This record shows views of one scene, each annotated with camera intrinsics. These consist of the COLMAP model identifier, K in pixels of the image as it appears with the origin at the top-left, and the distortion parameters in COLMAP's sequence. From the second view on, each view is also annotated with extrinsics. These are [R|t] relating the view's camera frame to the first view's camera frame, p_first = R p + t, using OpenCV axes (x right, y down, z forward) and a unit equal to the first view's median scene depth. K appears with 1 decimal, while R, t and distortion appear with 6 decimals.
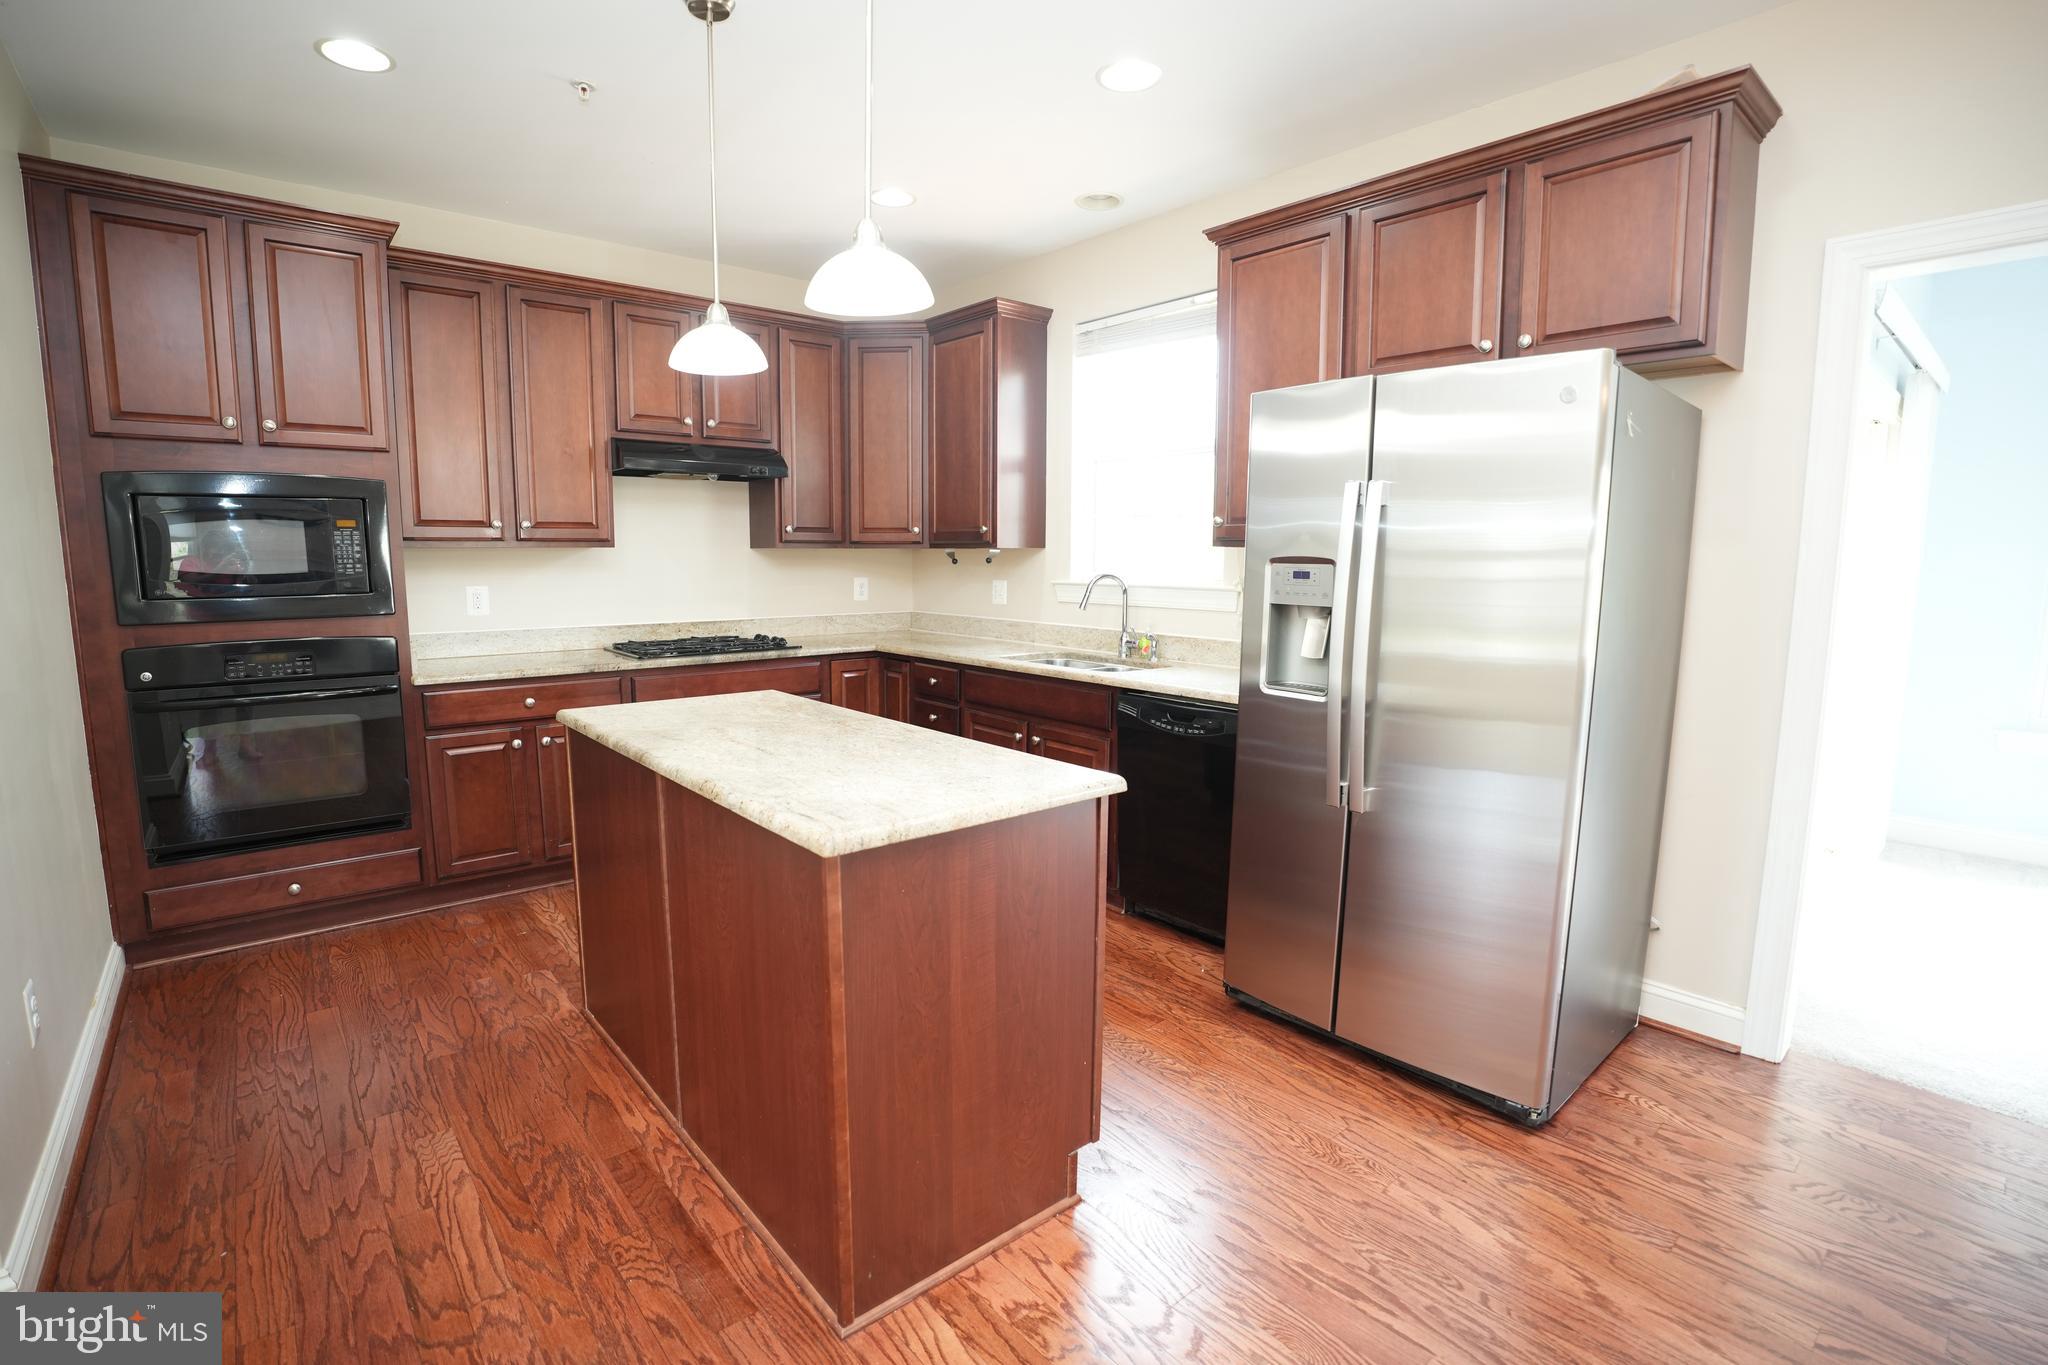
lens RADIAL K [[943.9, 0, 1024.8], [0, 943.9, 678.6], [0, 0, 1]] dist [-0.068040, 0.017489]
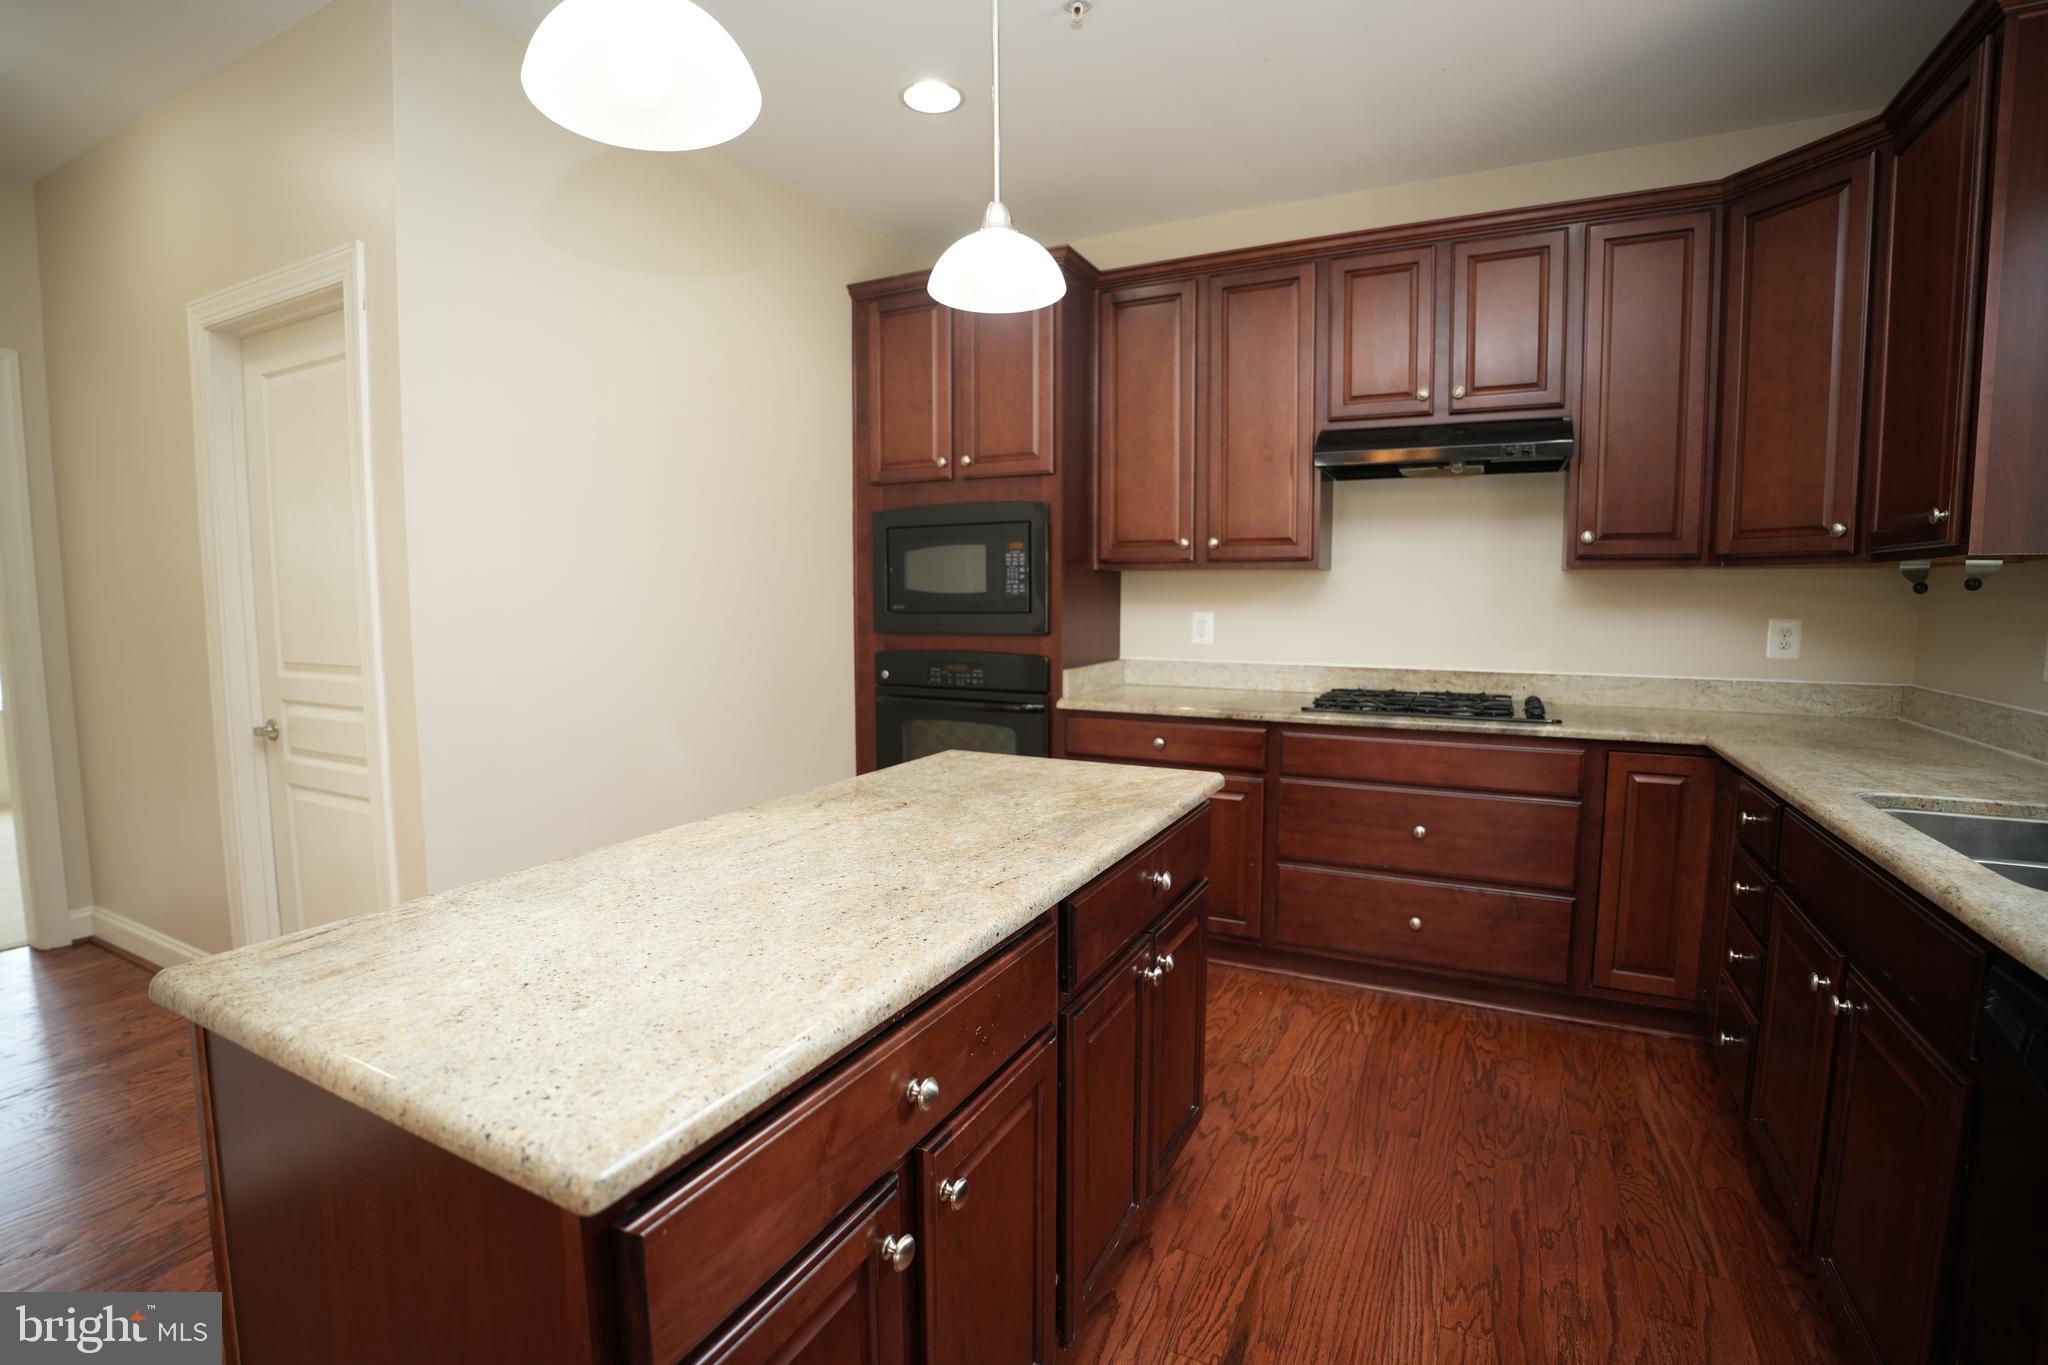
lens RADIAL K [[943.9, 0, 1017.3], [0, 943.9, 676.5], [0, 0, 1]] dist [-0.068040, 0.017489]
pose [[0.377548, 0.077158, -0.922770, 0.240111], [-0.119207, 0.992280, 0.034197, -0.052655], [0.918285, 0.097089, 0.383831, 0.534126]]
